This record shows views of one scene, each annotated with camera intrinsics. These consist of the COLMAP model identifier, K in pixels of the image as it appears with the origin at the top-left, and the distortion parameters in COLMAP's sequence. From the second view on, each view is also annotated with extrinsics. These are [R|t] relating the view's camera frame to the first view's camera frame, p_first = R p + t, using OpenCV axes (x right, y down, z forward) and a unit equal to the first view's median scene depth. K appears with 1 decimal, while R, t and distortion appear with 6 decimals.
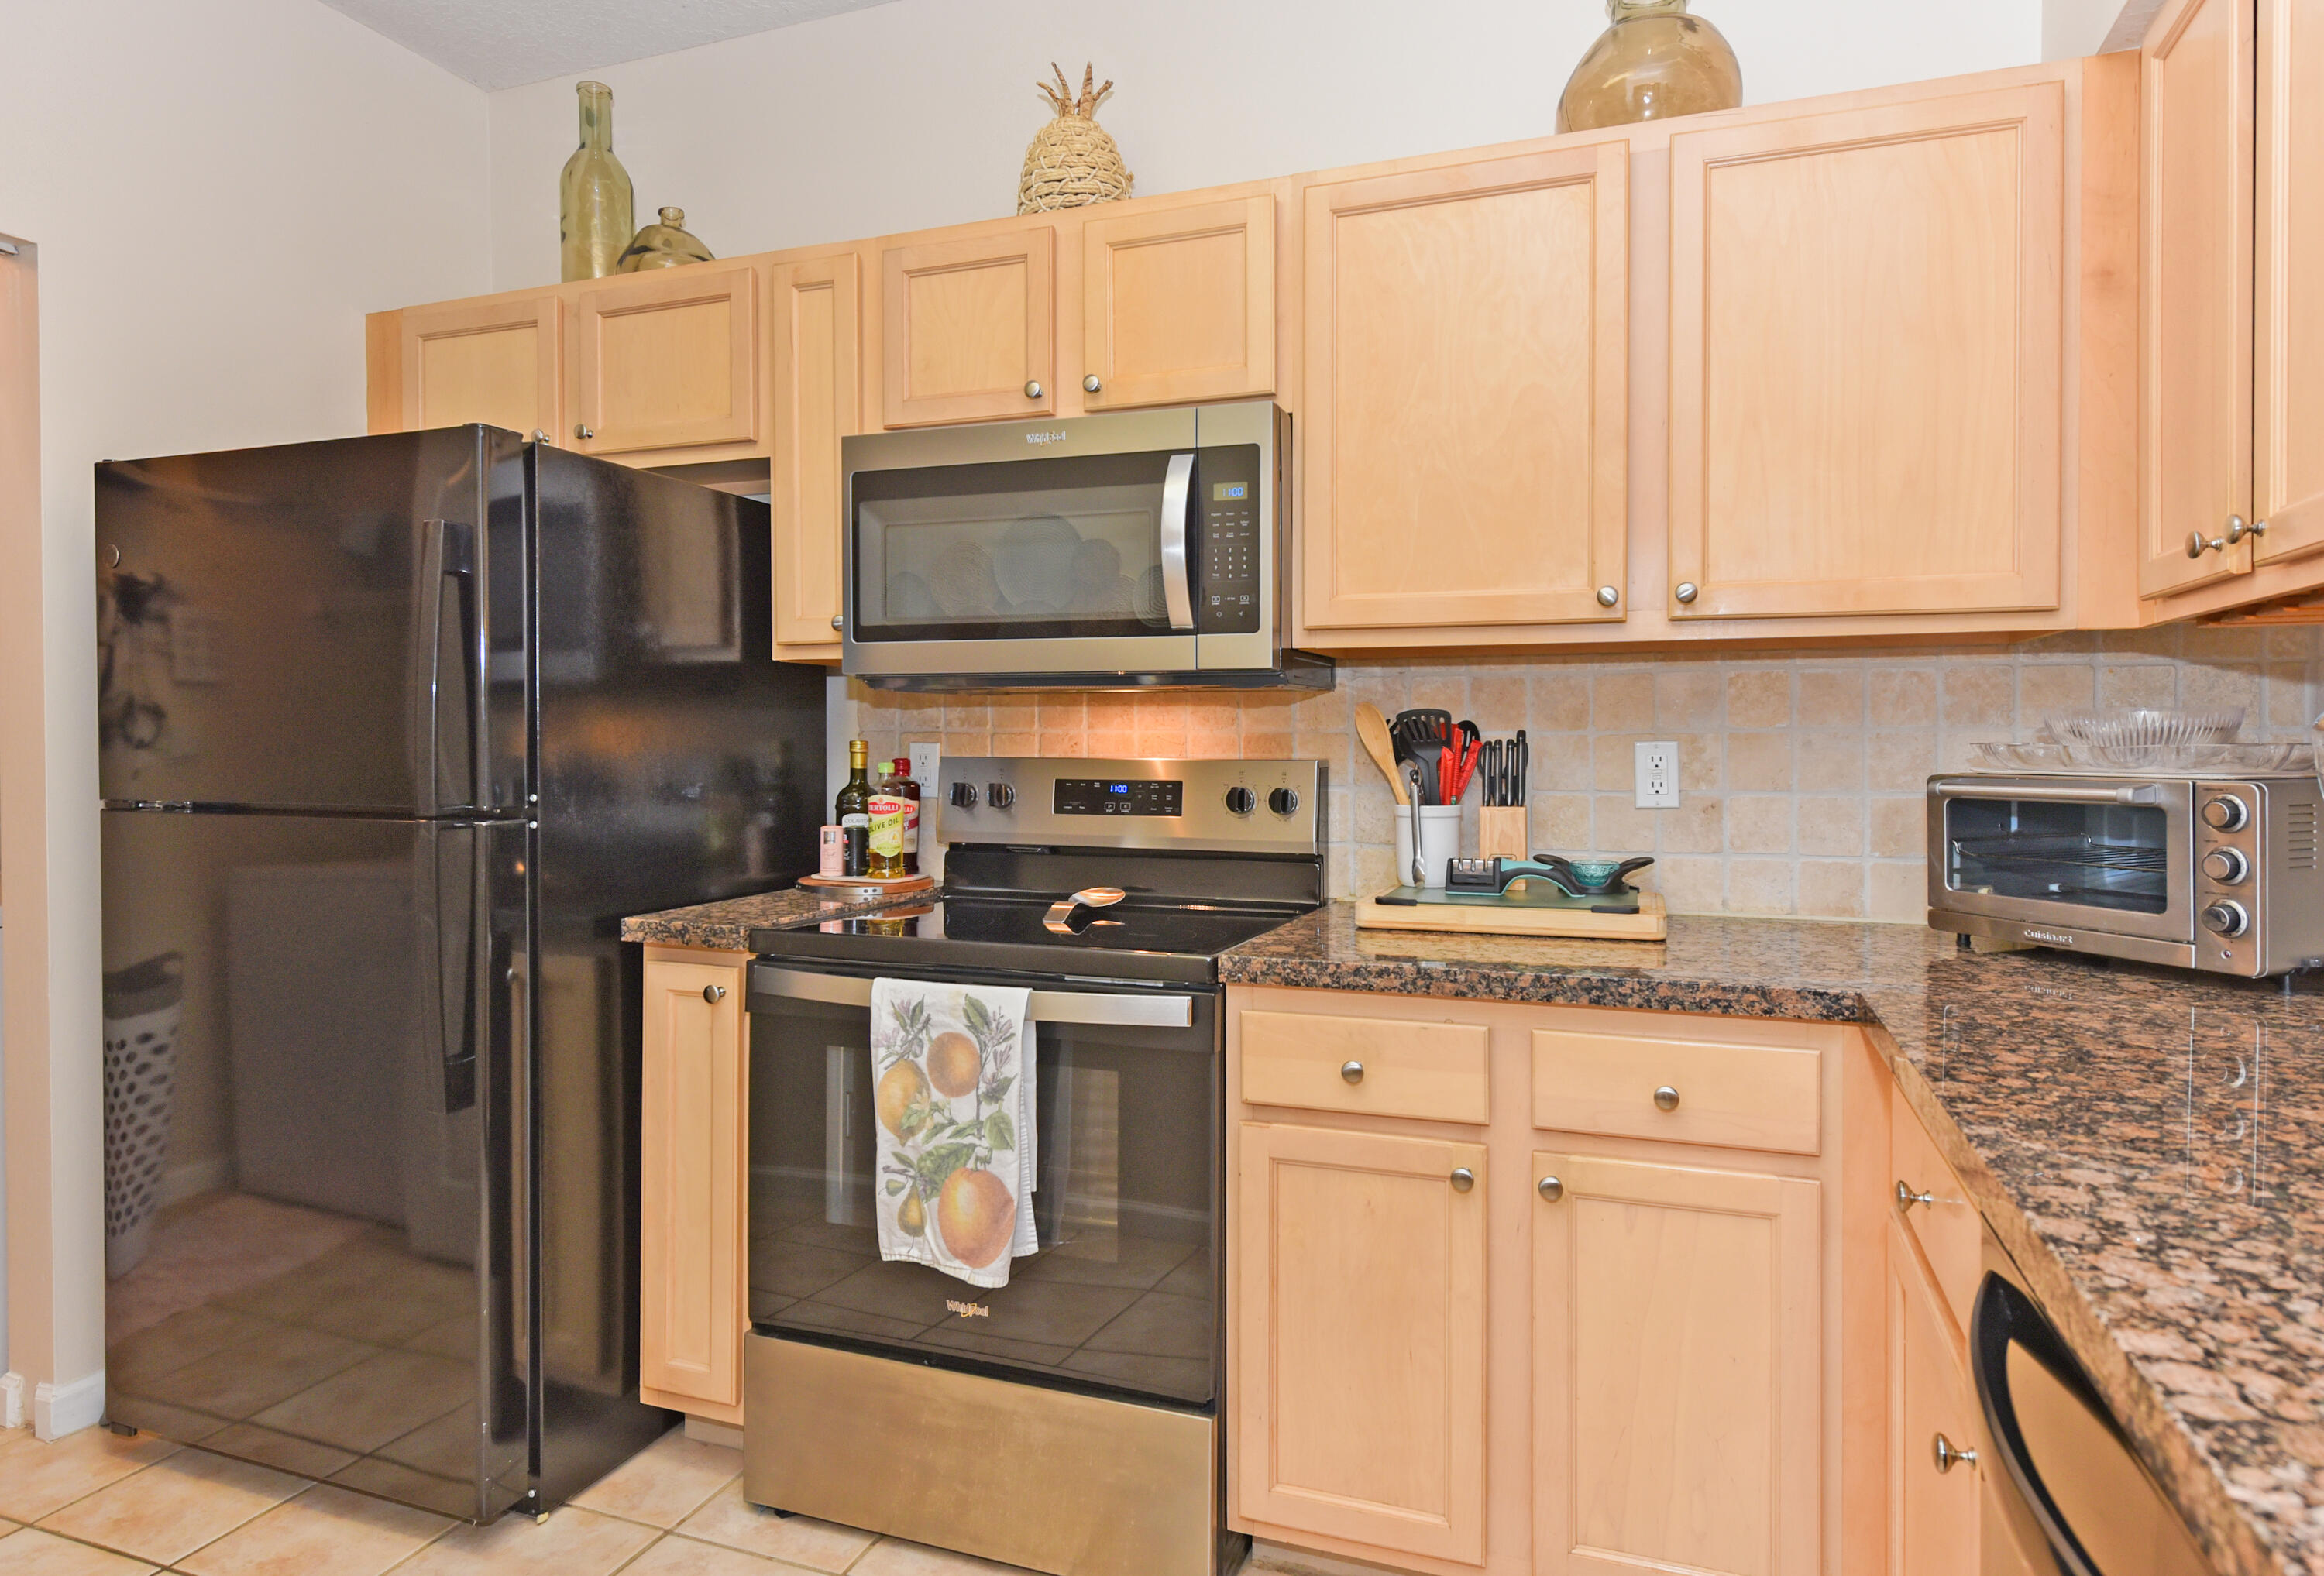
lens RADIAL K [[1401.7, 0, 1128.4], [0, 1401.7, 738.8], [0, 0, 1]] dist [0.000853, -0.000085]
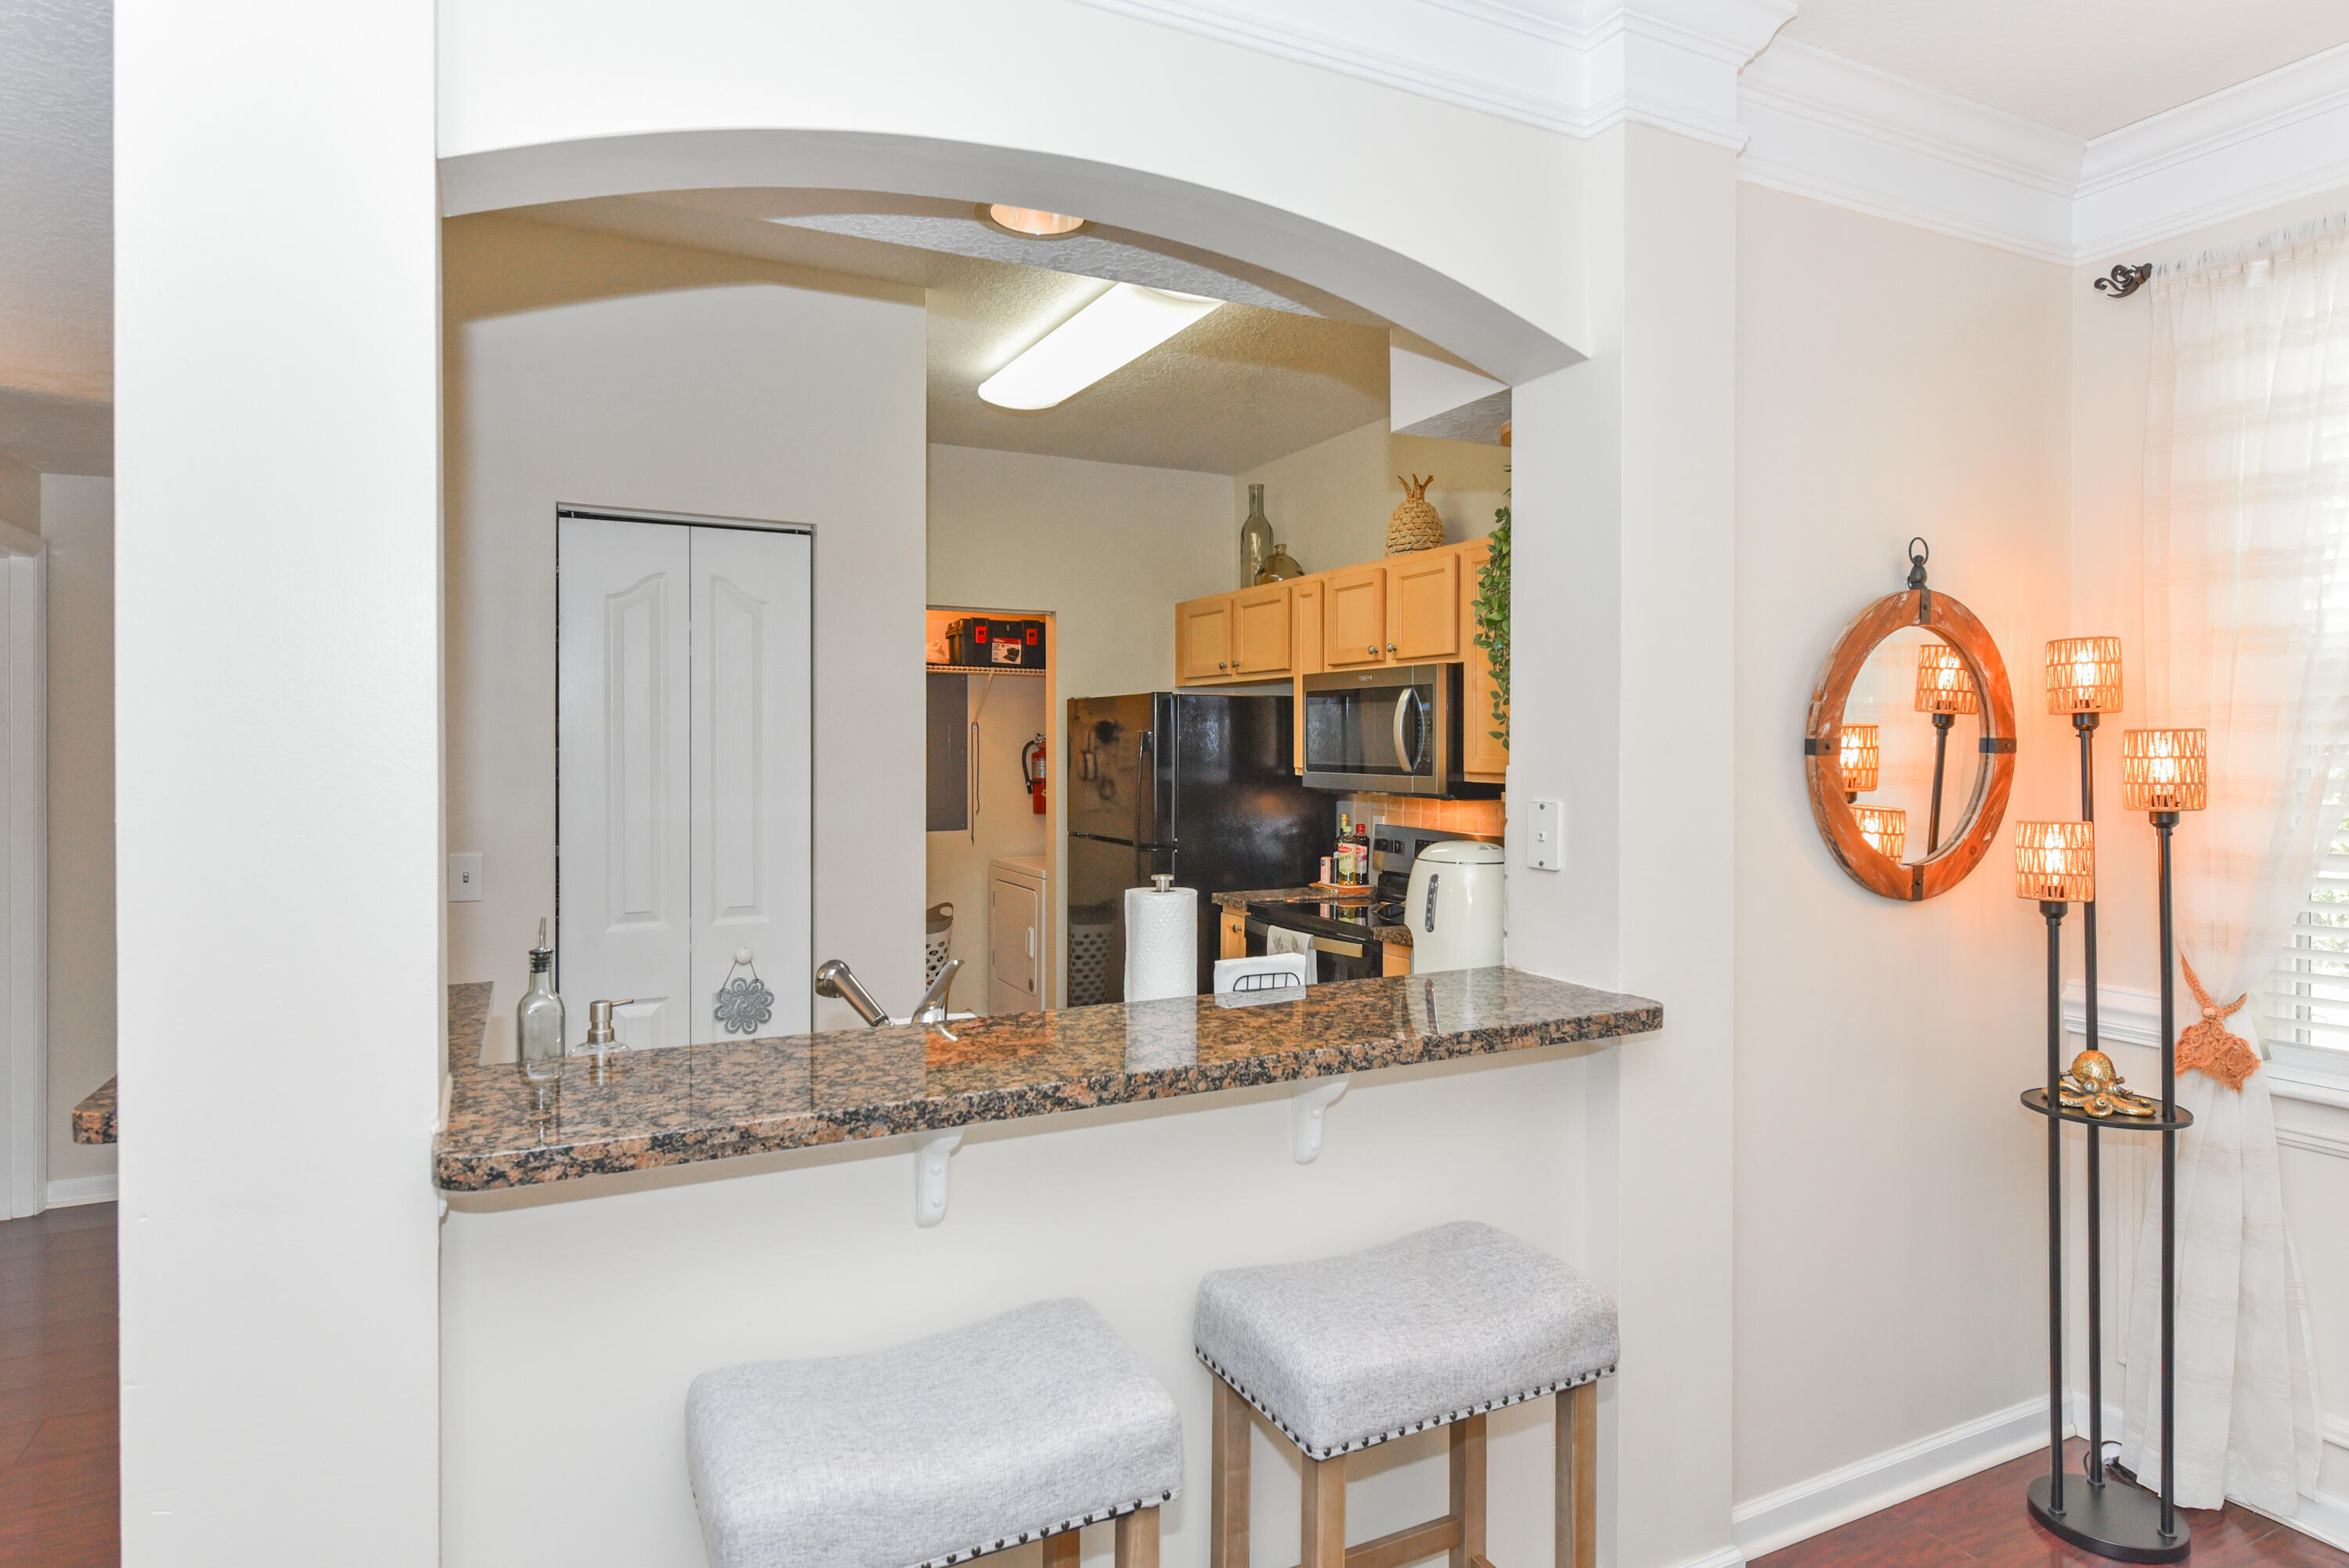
lens RADIAL K [[1232.7, 0, 1077.7], [0, 1232.7, 707.0], [0, 0, 1]] dist [0.000267, -0.002970]
pose [[0.719377, -0.028535, -0.694033, 0.900179], [-0.001897, 0.999071, -0.043043, -0.089943], [0.694617, 0.032281, 0.718655, -0.611389]]
